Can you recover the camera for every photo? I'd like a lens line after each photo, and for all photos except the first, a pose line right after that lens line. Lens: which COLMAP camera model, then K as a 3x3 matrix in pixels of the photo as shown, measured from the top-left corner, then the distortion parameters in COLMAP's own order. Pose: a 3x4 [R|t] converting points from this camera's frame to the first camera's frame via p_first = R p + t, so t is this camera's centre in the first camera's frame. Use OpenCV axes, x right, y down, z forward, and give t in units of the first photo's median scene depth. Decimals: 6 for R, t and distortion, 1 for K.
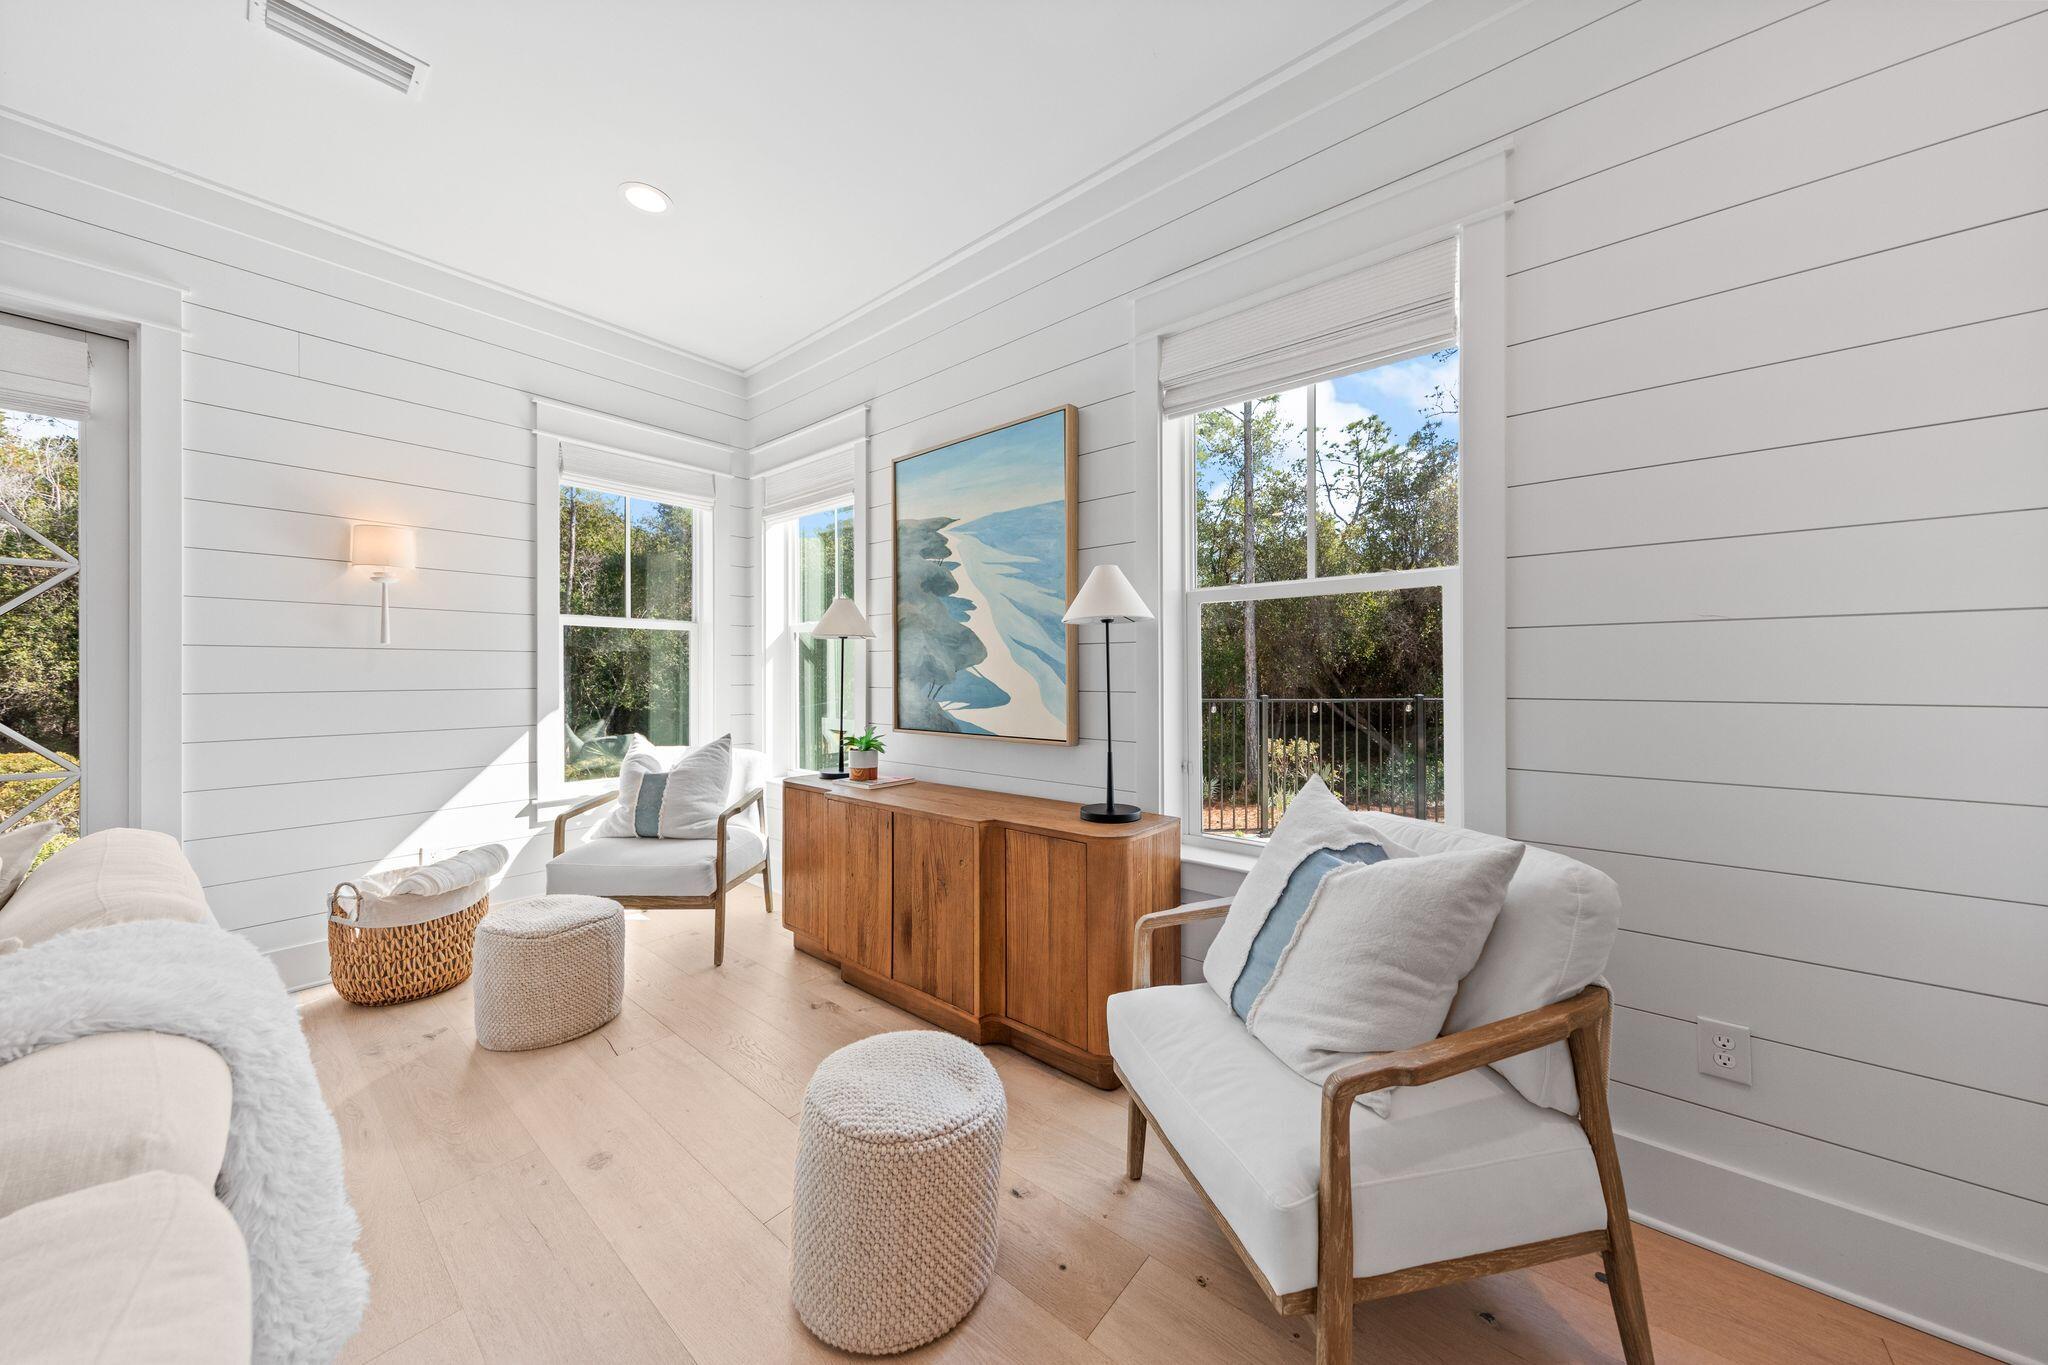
lens RADIAL K [[679.3, 0, 1024.0], [0, 679.3, 682.5], [0, 0, 1]] dist [-0.000057, 0.000011]
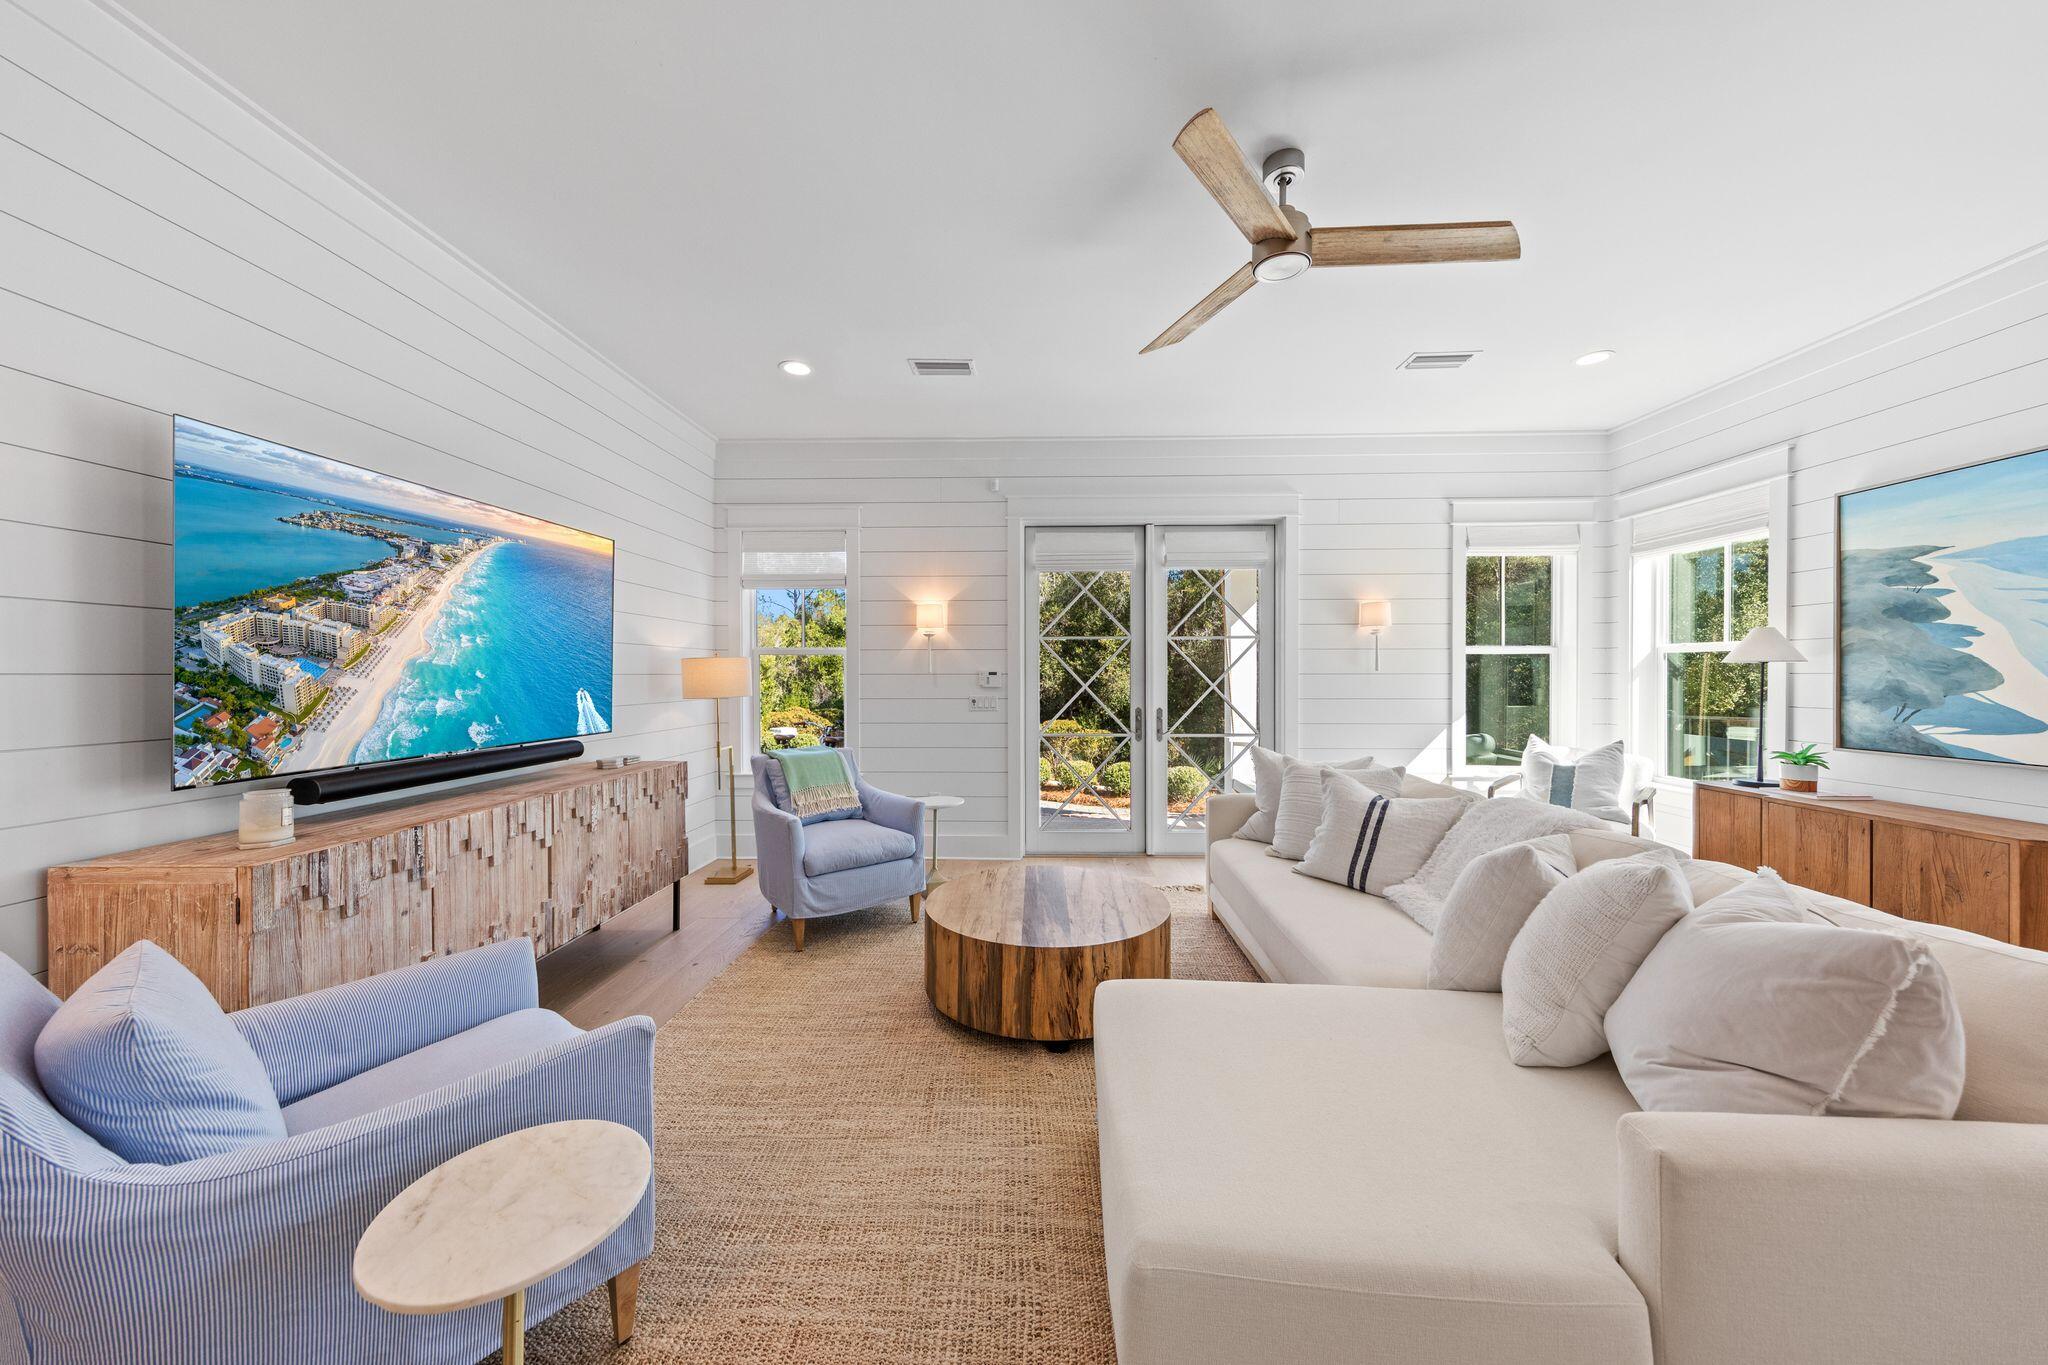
lens RADIAL K [[679.3, 0, 1024.0], [0, 679.3, 682.5], [0, 0, 1]] dist [-0.000057, 0.000011]
pose [[0.613695, 0.009521, -0.789486, -0.134123], [-0.007266, 0.999953, 0.006411, -0.031358], [0.789510, 0.001803, 0.613735, -0.668171]]
